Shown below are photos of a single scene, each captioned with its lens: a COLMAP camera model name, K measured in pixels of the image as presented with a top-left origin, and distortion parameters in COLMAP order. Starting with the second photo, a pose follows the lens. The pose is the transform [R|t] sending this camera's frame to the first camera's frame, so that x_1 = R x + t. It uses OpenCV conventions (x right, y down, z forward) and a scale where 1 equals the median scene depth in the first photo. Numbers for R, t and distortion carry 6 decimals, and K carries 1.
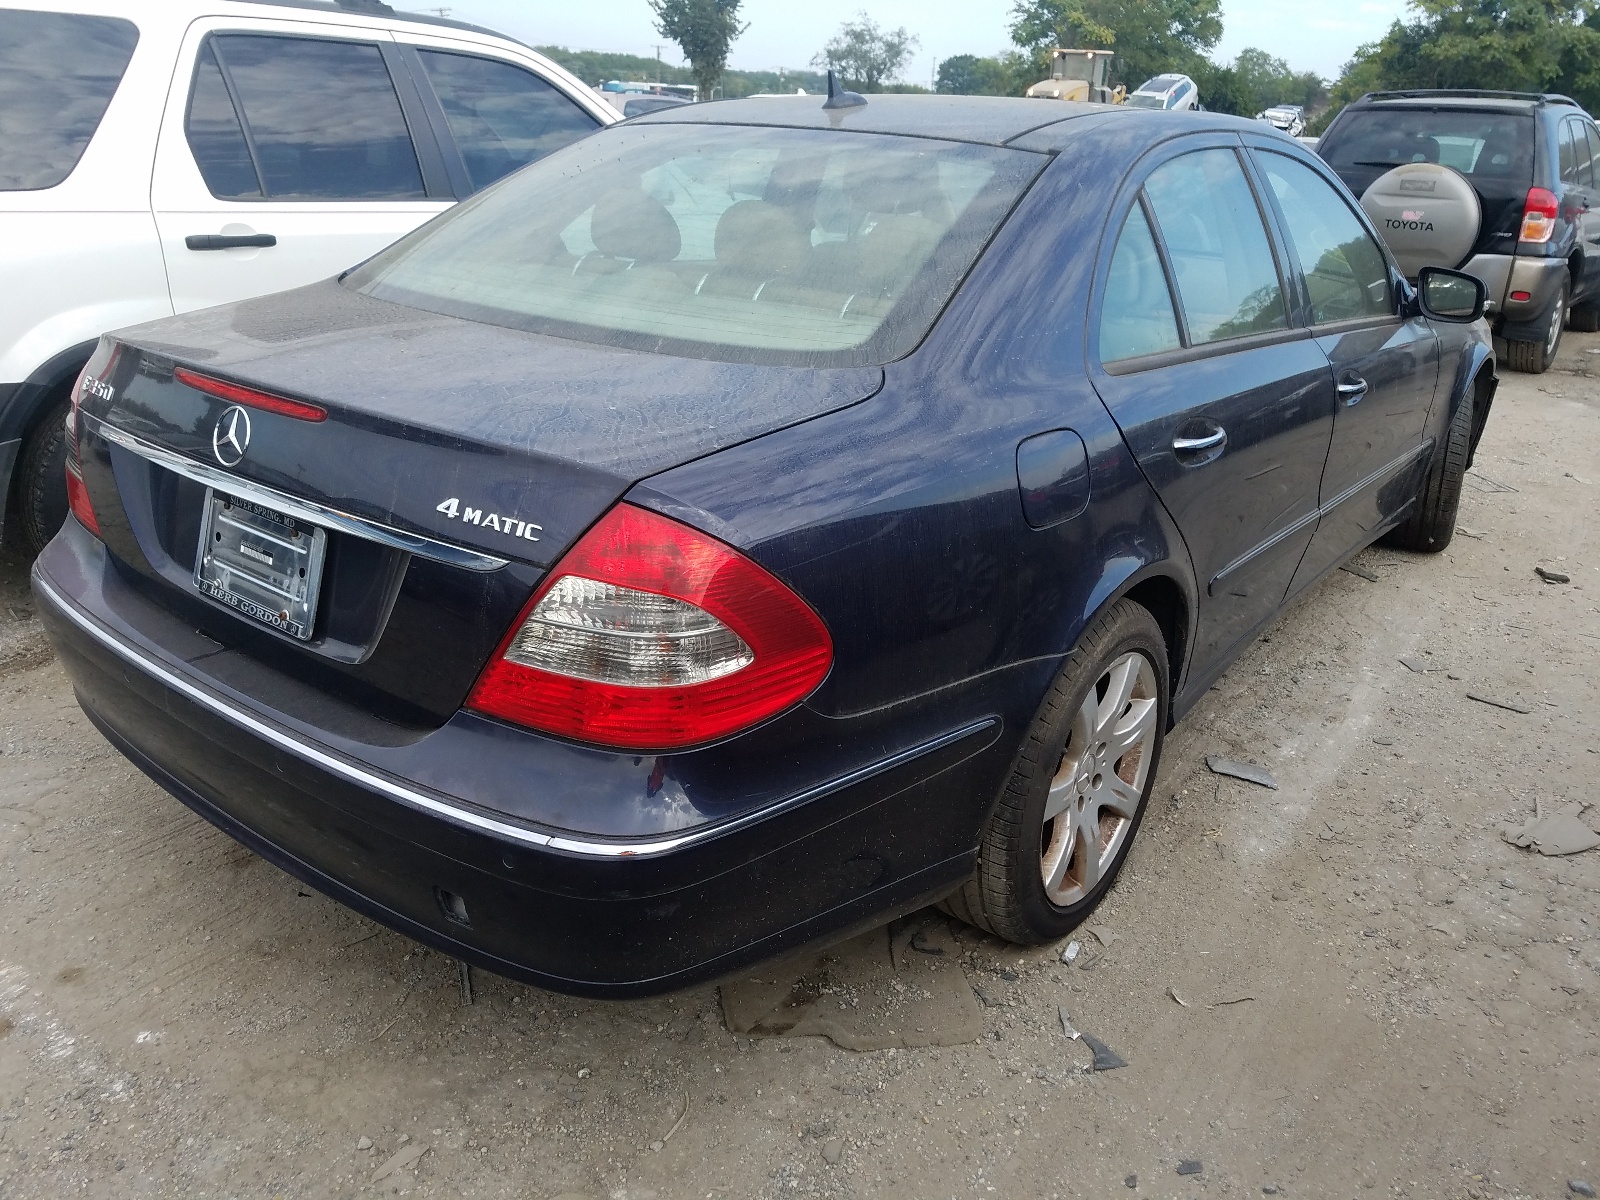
lens RADIAL K [[1203.6, 0, 797.2], [0, 1203.6, 592.8], [0, 0, 1]] dist [-0.008735, -0.004301]
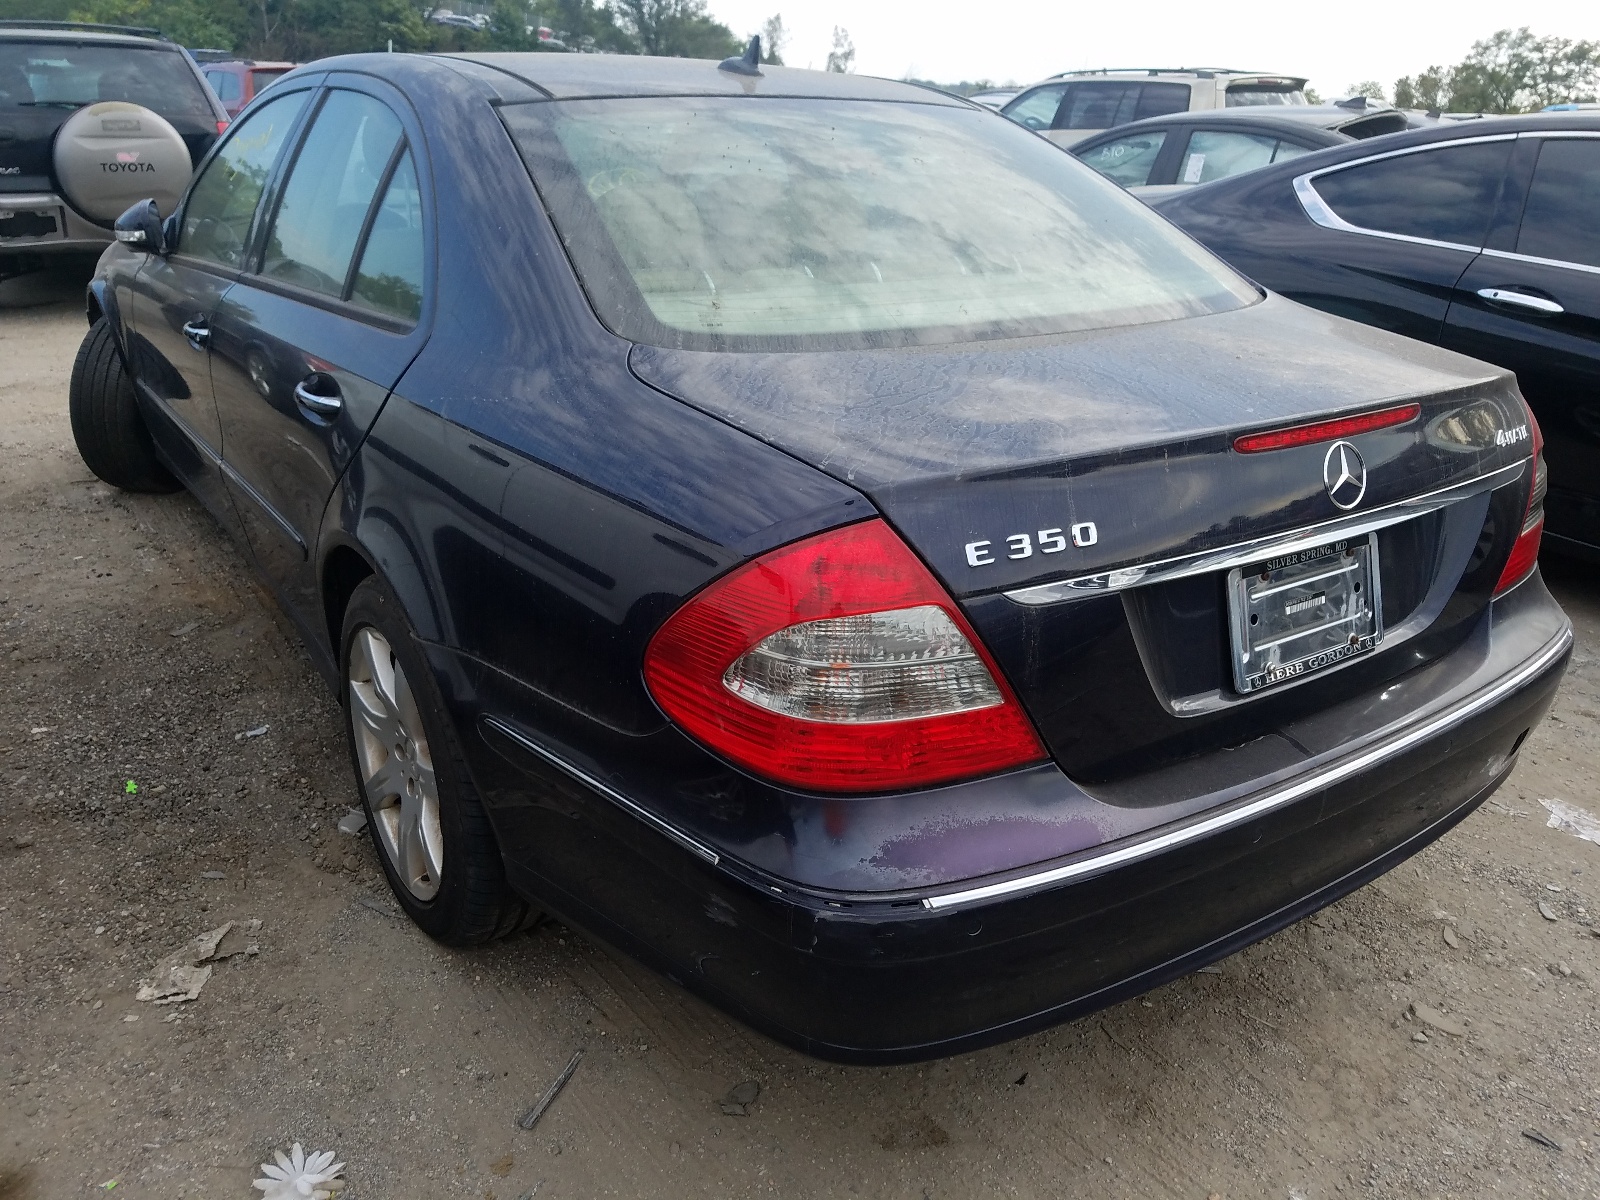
lens RADIAL K [[1203.6, 0, 795.0], [0, 1203.6, 607.2], [0, 0, 1]] dist [-0.008735, -0.004301]
pose [[0.339993, -0.393679, 0.854062, -1.215423], [0.336898, 0.898875, 0.280220, -0.370893], [-0.878012, 0.192459, 0.438241, 0.844828]]
